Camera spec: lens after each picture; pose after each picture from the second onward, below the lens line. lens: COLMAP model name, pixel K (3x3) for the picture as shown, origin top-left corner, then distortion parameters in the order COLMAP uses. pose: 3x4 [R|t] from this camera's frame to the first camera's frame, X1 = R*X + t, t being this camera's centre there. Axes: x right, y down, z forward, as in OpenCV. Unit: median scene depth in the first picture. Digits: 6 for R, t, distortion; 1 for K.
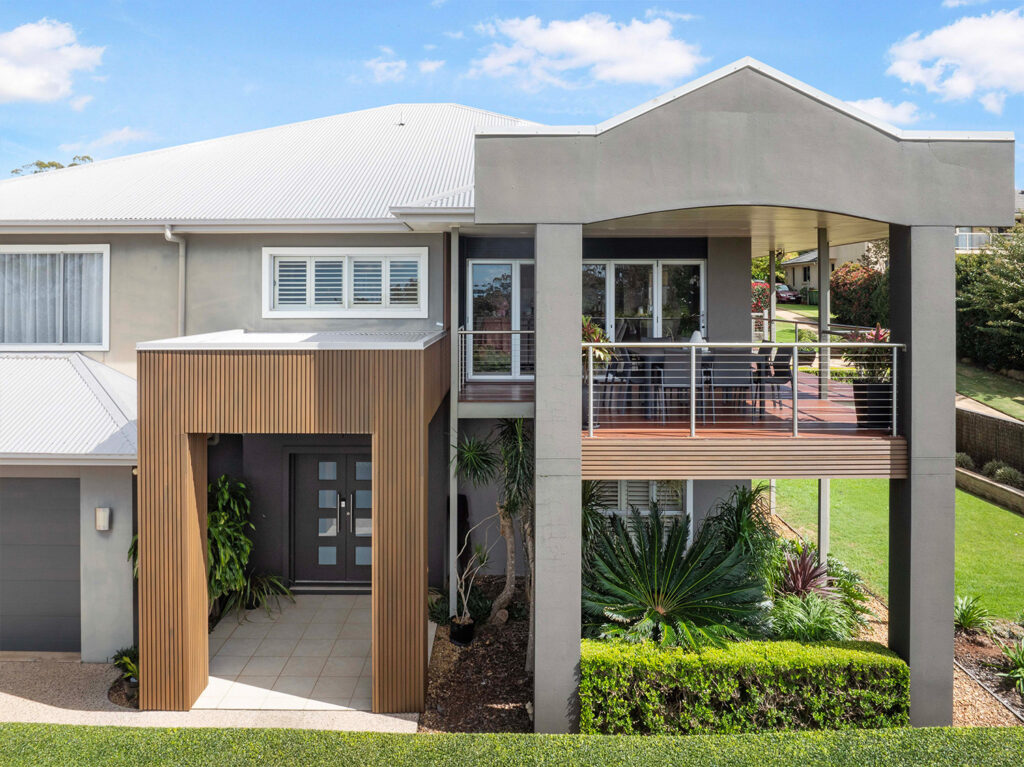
lens RADIAL K [[757.0, 0, 516.3], [0, 757.0, 284.2], [0, 0, 1]] dist [-0.040883, -0.006843]
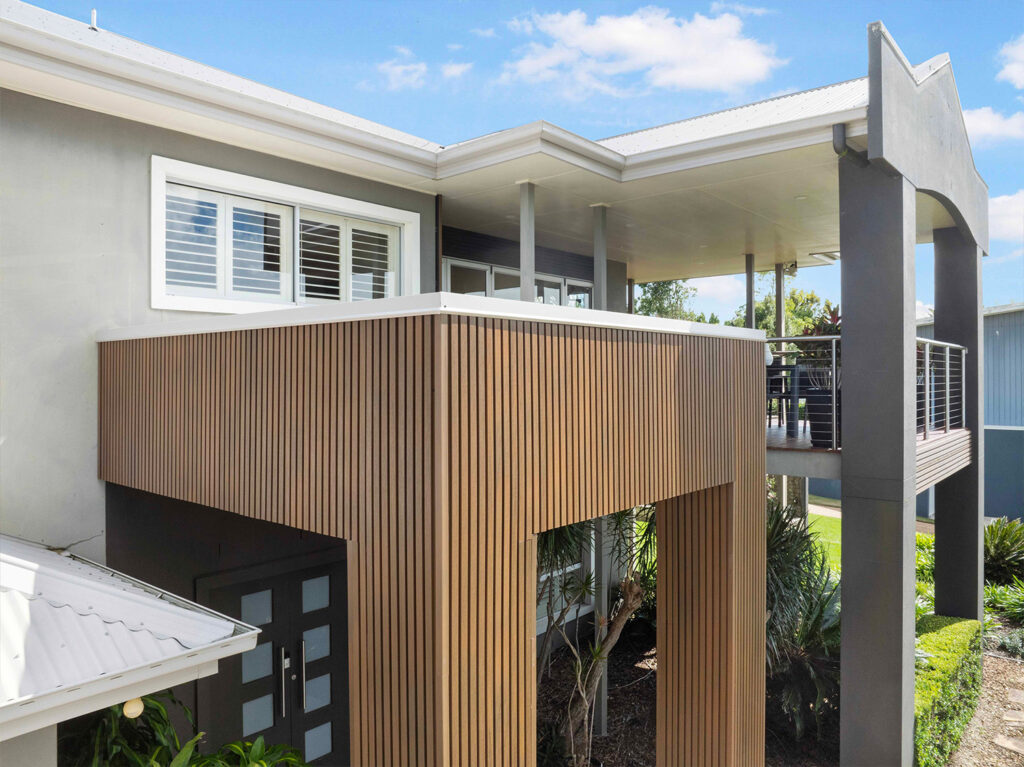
lens RADIAL K [[734.9, 0, 515.6], [0, 734.9, 370.5], [0, 0, 1]] dist [-0.041573, -0.004232]
pose [[0.649584, 0.004768, 0.760275, -0.559050], [-0.005782, 0.999982, -0.001331, 0.087029], [-0.760268, -0.003532, 0.649600, 0.572411]]
